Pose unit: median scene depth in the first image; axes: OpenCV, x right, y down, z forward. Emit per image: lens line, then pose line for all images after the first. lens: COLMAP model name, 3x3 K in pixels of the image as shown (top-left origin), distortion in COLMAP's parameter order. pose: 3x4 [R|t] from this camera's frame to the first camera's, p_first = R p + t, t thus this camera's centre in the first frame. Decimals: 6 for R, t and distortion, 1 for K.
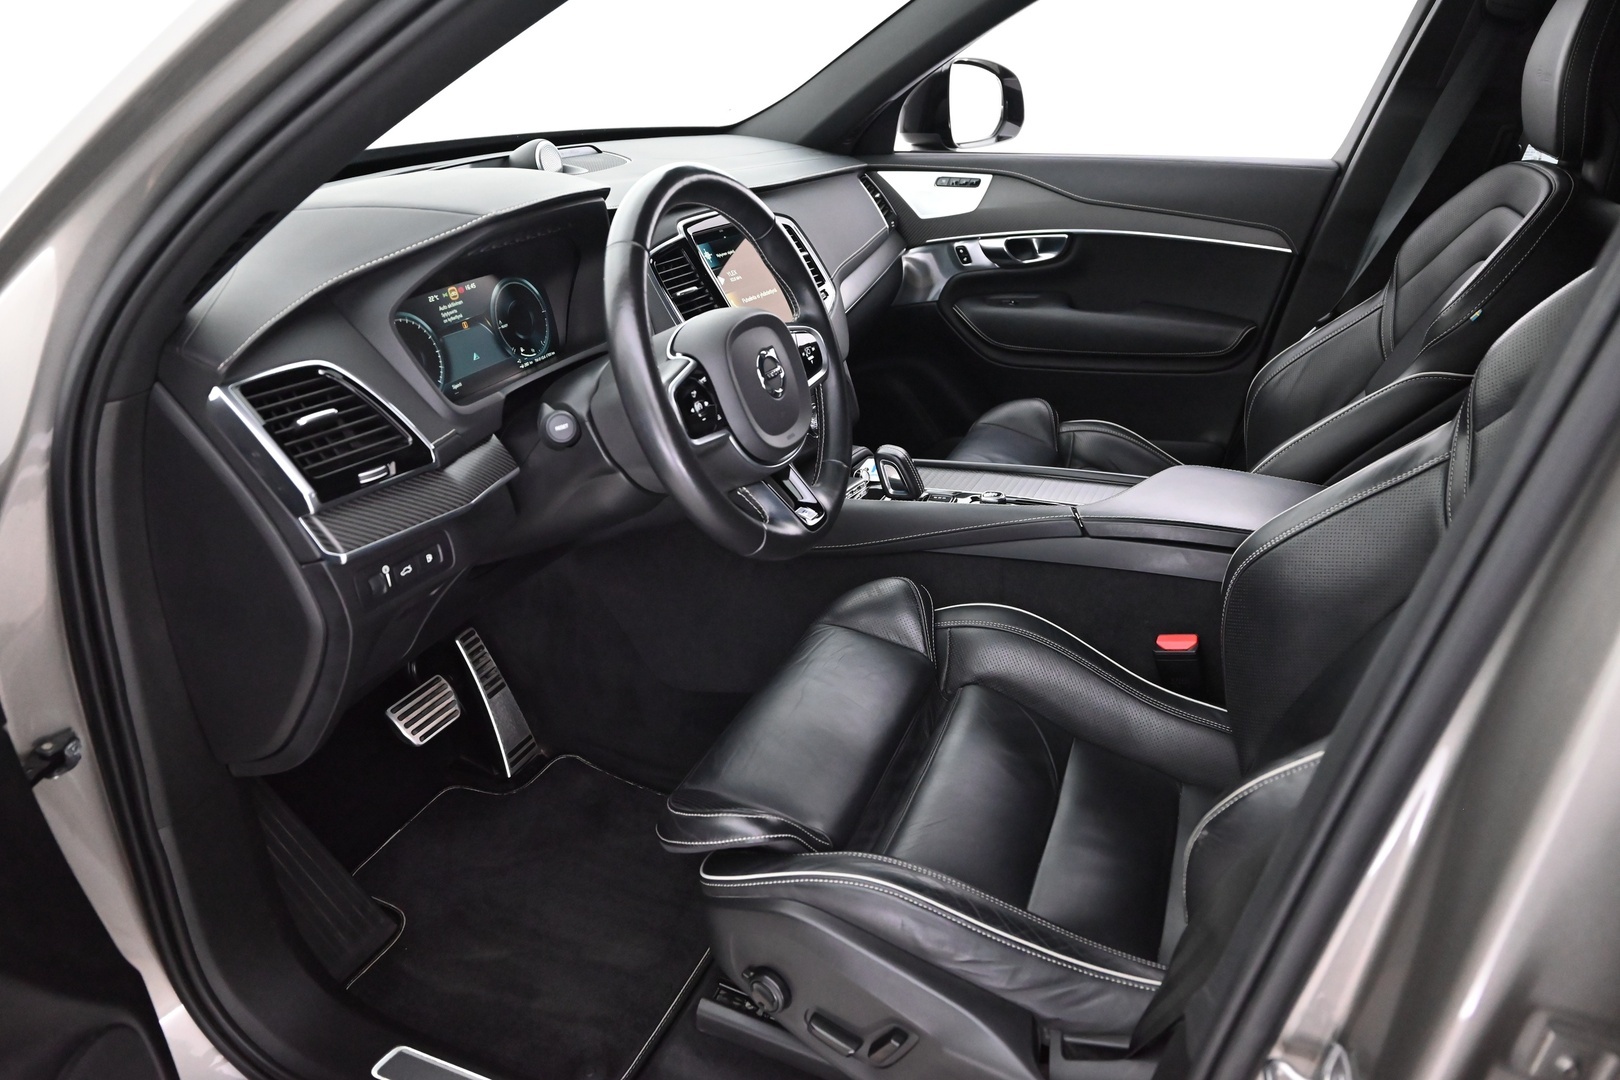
lens RADIAL K [[1166.4, 0, 811.7], [0, 1166.4, 535.9], [0, 0, 1]] dist [0.007309, 0.006633]
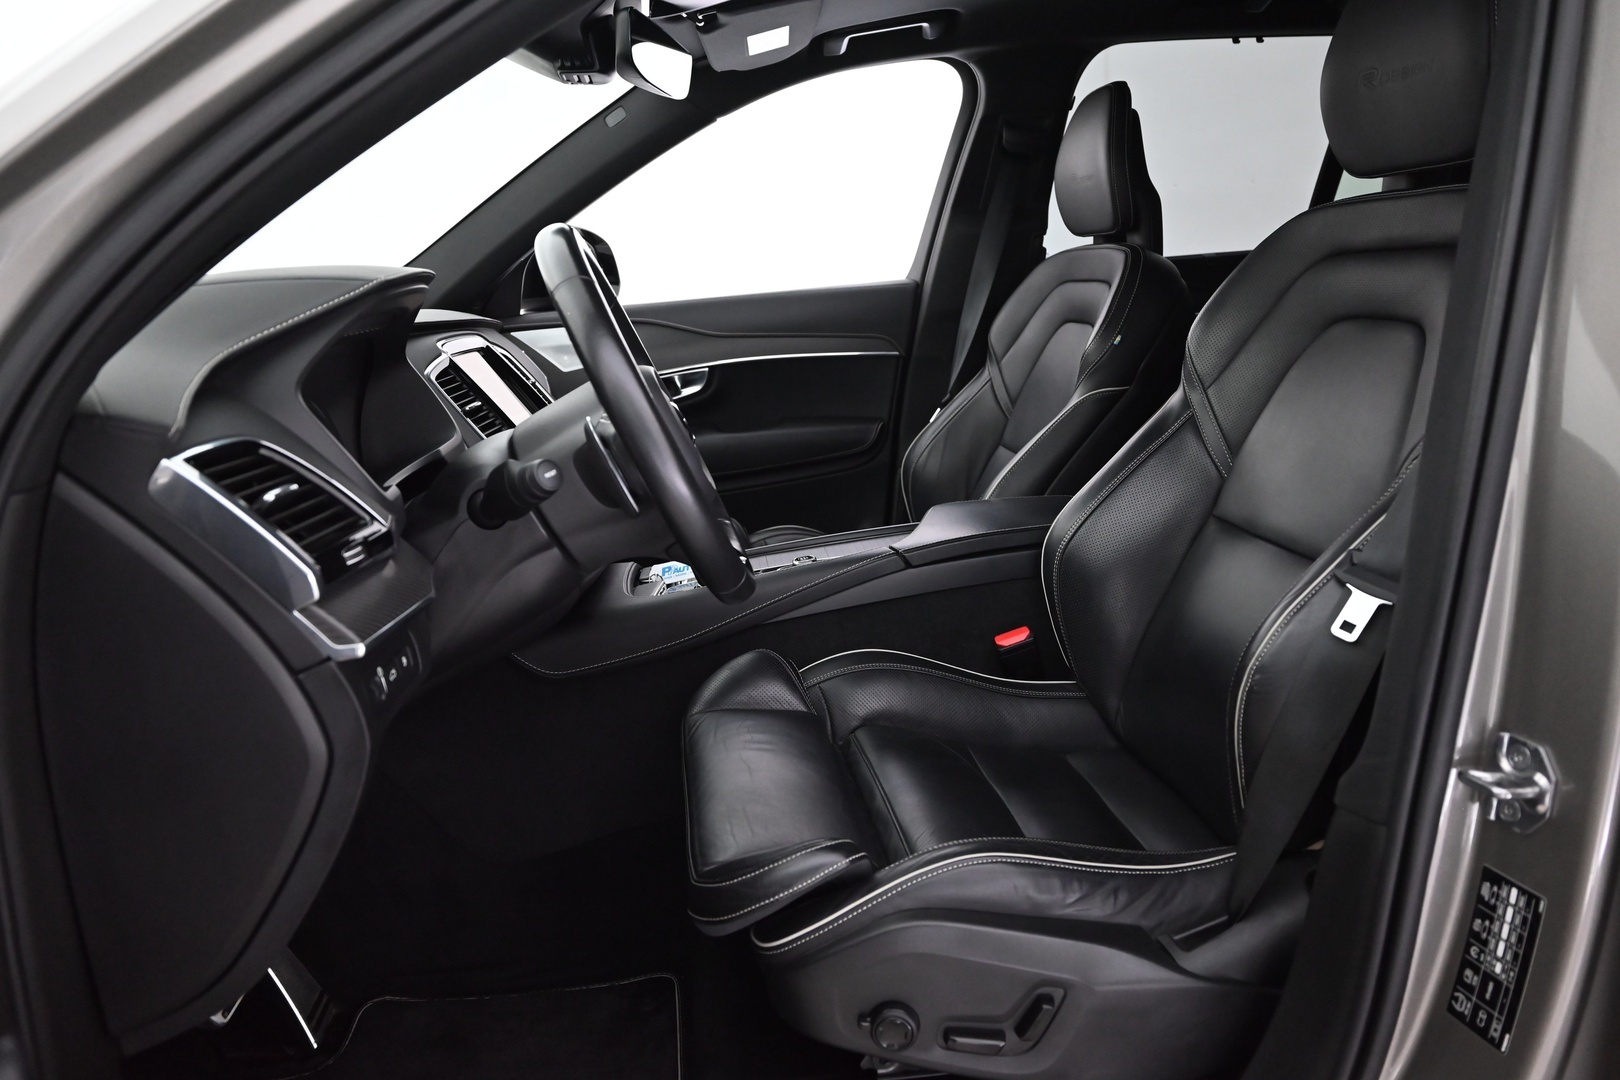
lens RADIAL K [[1166.4, 0, 818.2], [0, 1166.4, 544.3], [0, 0, 1]] dist [0.007309, 0.006633]
pose [[0.851885, -0.174347, 0.493857, -0.373093], [0.274072, 0.951945, -0.136696, 0.106173], [-0.446292, 0.251802, 0.858731, 0.105368]]
